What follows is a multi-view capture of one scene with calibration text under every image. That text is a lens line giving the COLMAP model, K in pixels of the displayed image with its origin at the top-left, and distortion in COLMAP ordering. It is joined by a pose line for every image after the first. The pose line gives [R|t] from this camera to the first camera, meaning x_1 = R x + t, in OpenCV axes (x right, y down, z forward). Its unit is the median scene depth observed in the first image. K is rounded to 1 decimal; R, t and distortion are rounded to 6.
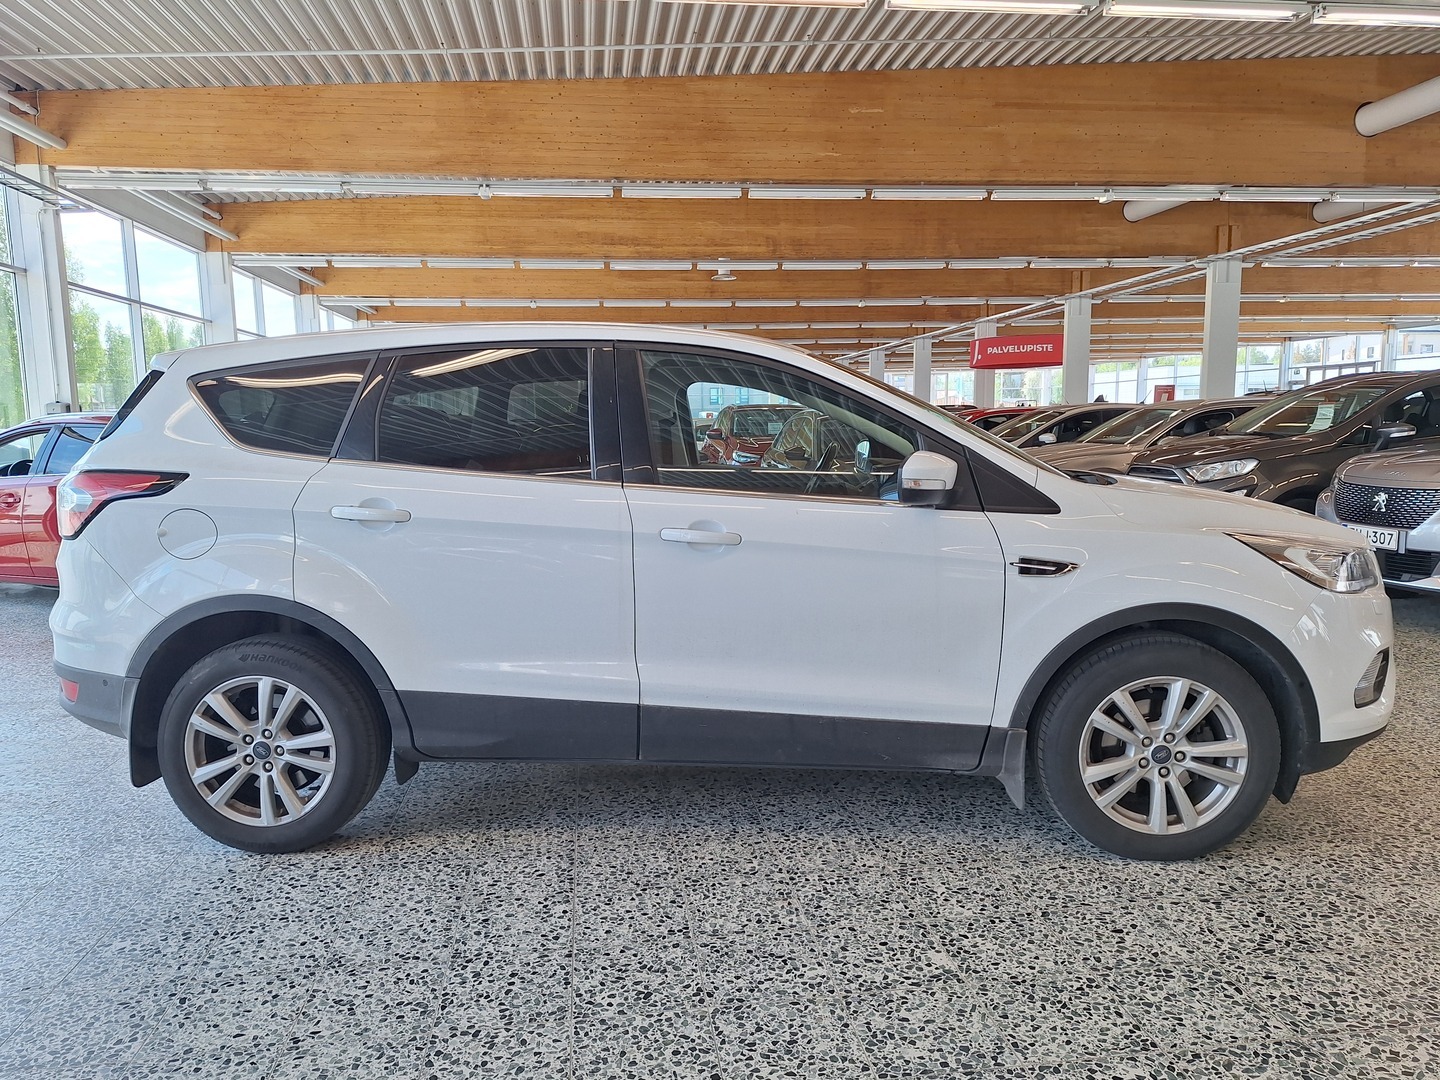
lens RADIAL K [[1006.5, 0, 728.2], [0, 1006.5, 548.1], [0, 0, 1]] dist [0.048013, -0.045543]
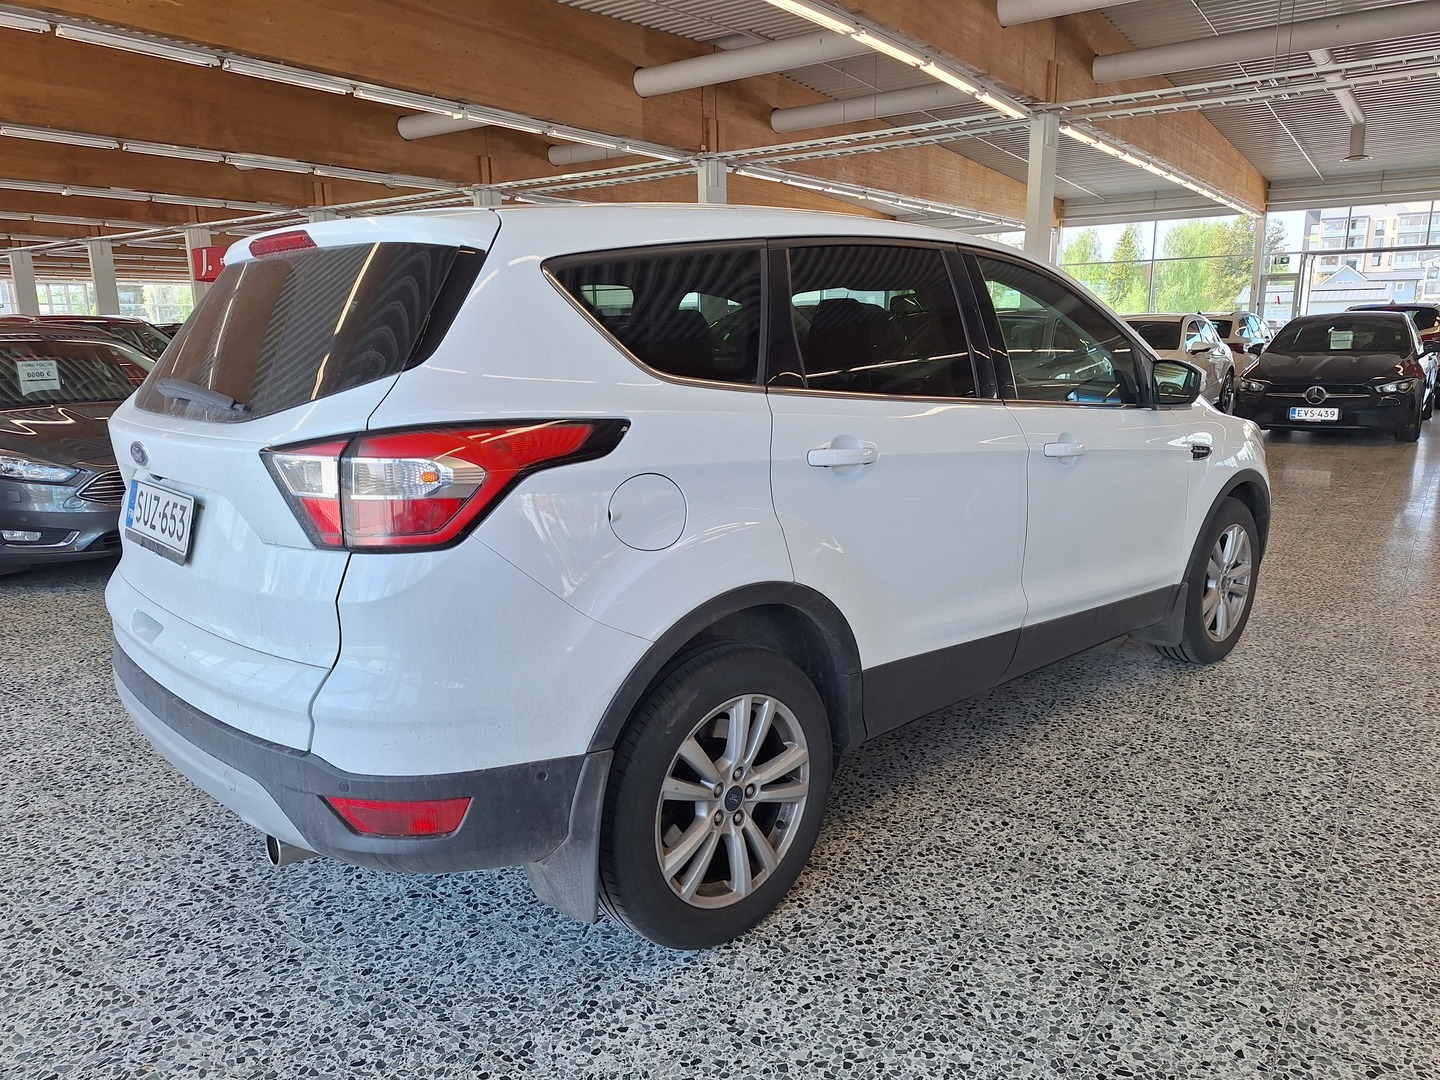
lens RADIAL K [[1006.5, 0, 729.9], [0, 1006.5, 541.9], [0, 0, 1]] dist [0.048013, -0.045543]
pose [[0.681455, -0.141109, 0.718127, -0.229574], [0.092537, 0.989974, 0.106715, -0.013163], [-0.725986, -0.006268, 0.687681, 0.126185]]
